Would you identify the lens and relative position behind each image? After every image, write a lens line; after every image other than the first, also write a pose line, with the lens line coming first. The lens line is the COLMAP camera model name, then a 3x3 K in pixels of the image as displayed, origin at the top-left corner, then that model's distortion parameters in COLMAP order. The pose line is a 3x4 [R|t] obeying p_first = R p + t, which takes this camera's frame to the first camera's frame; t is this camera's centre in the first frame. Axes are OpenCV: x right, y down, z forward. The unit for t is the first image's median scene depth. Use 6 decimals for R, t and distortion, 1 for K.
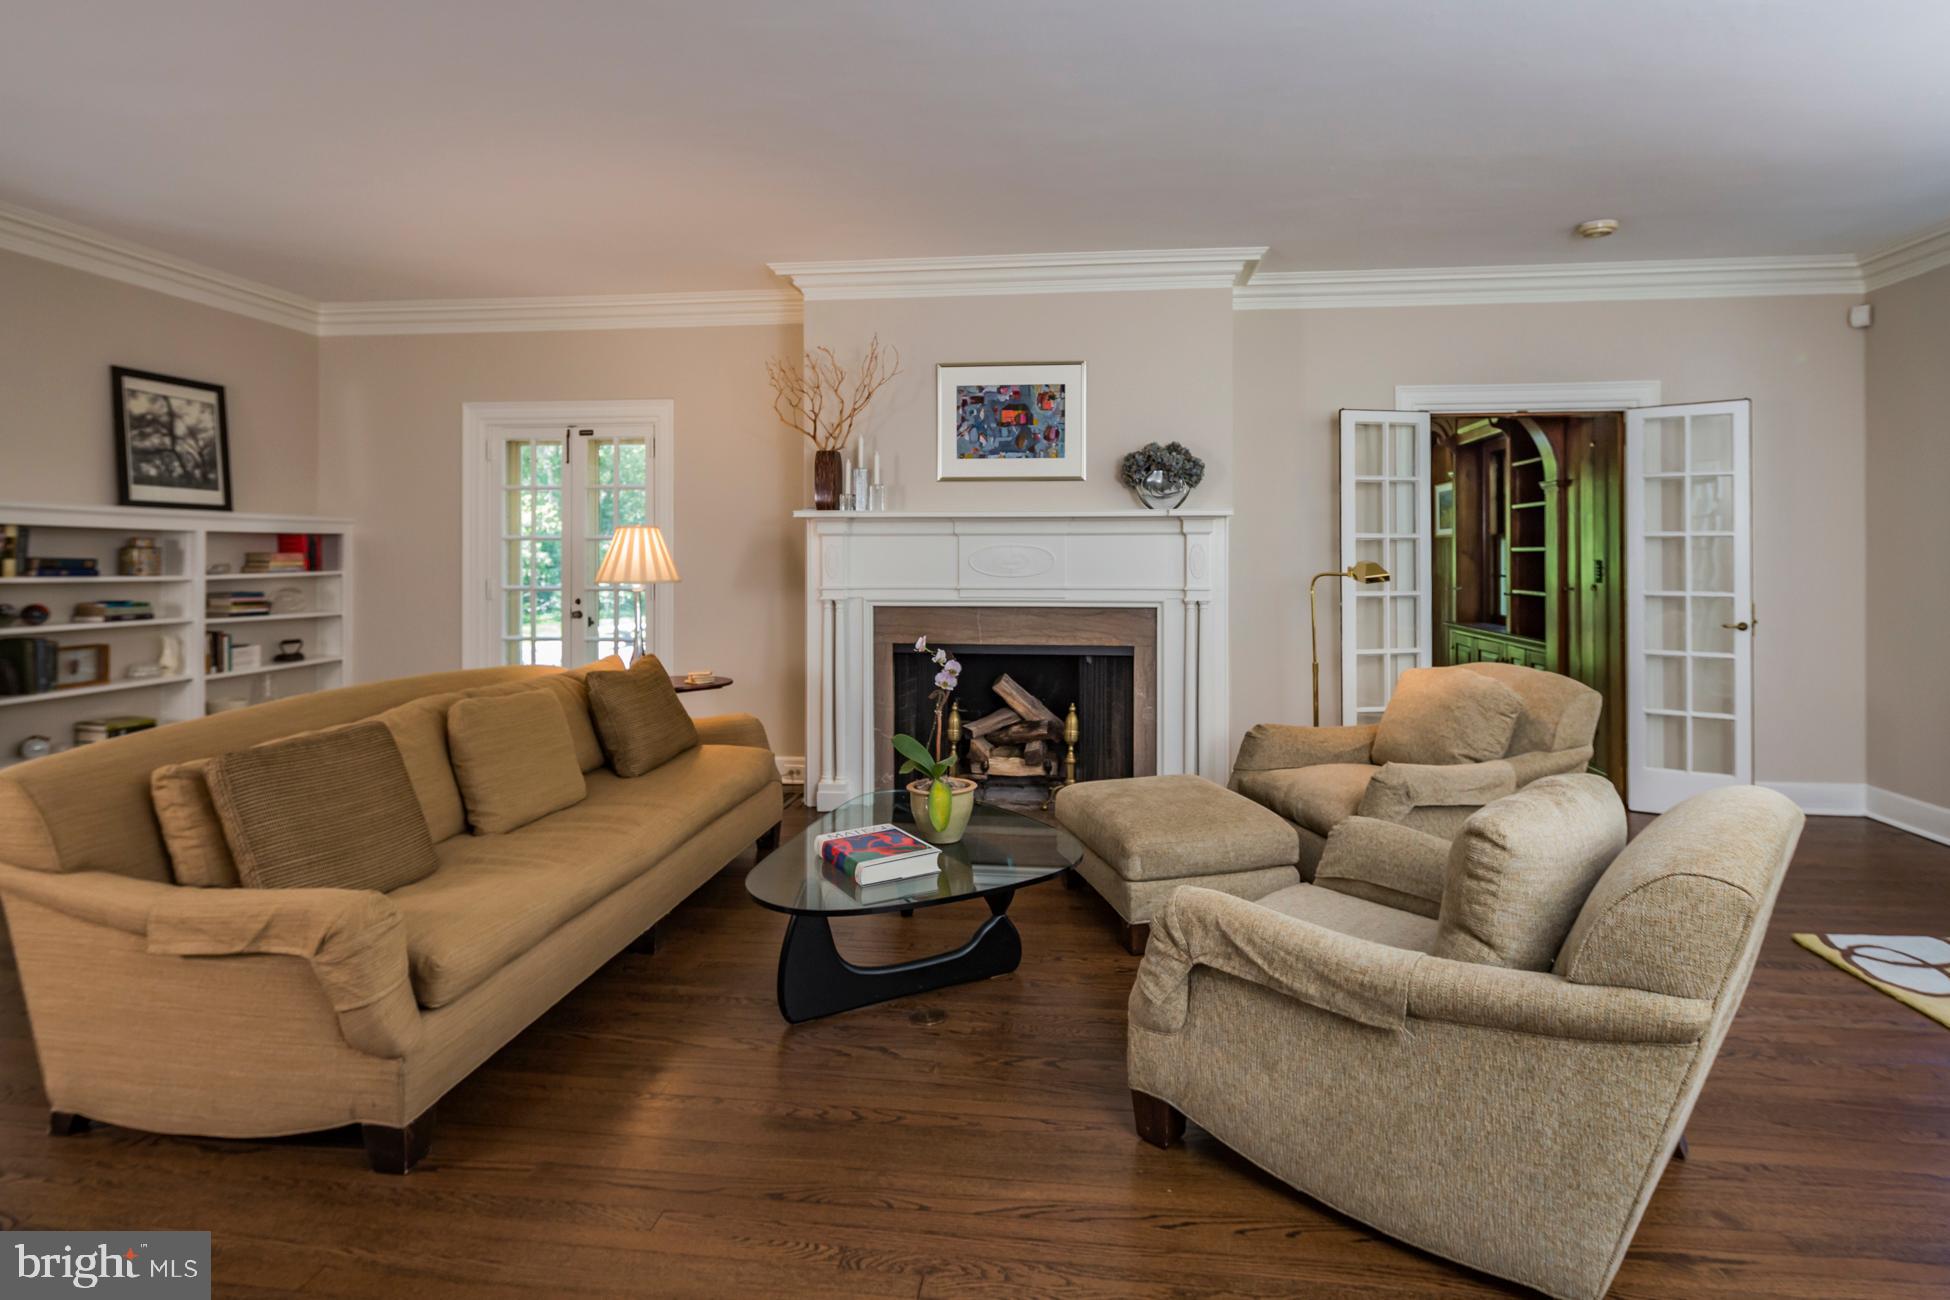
lens RADIAL K [[952.6, 0, 999.8], [0, 952.6, 549.2], [0, 0, 1]] dist [-0.000215, -0.001377]
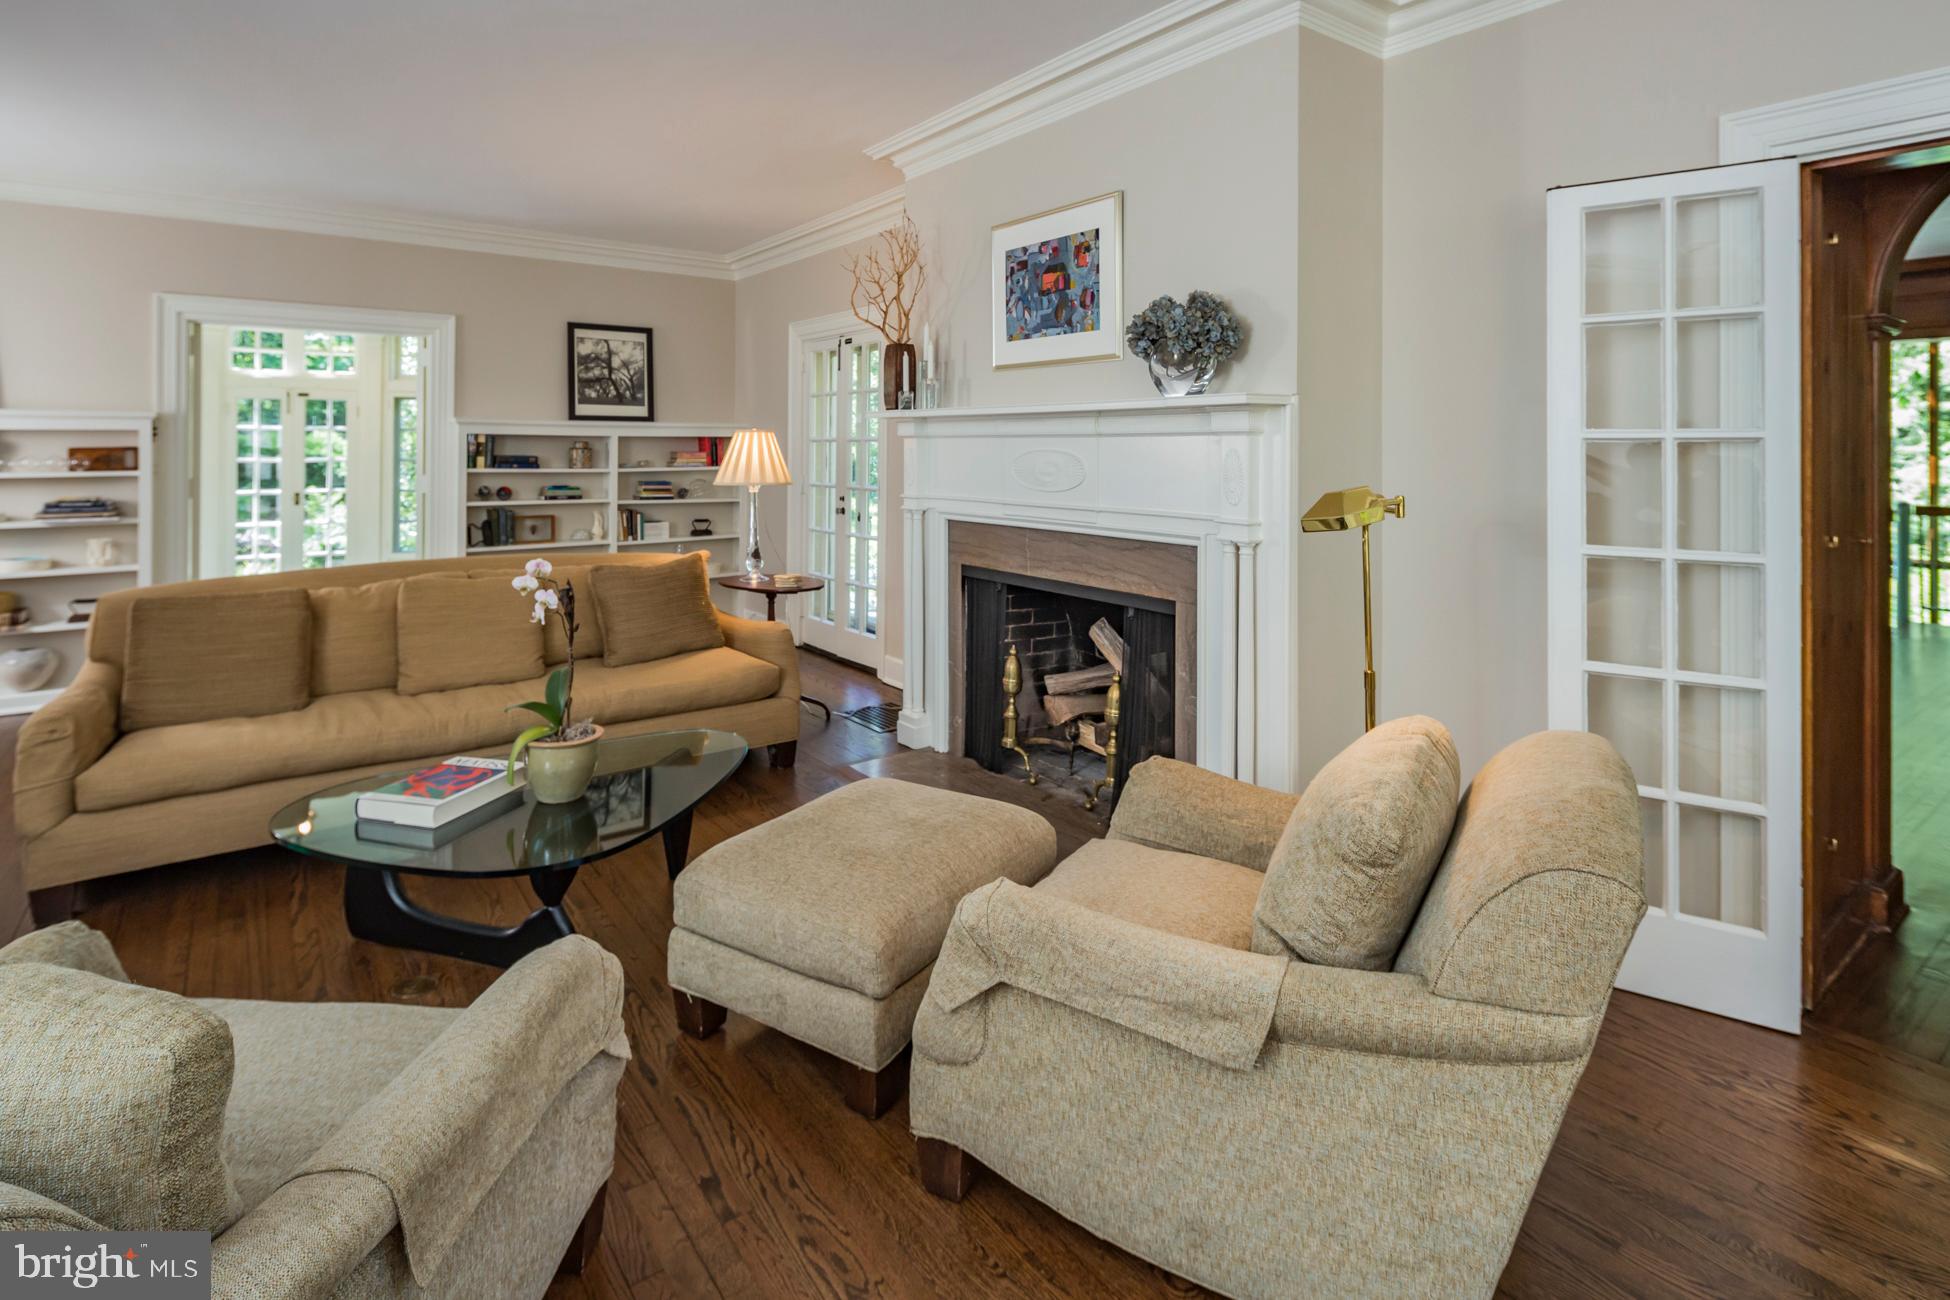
lens RADIAL K [[952.6, 0, 991.2], [0, 952.6, 450.4], [0, 0, 1]] dist [-0.000215, -0.001377]
pose [[0.699460, 0.005835, -0.714648, 0.524138], [-0.000749, 0.999972, 0.007431, -0.009457], [0.714672, -0.004662, 0.699444, 0.430947]]
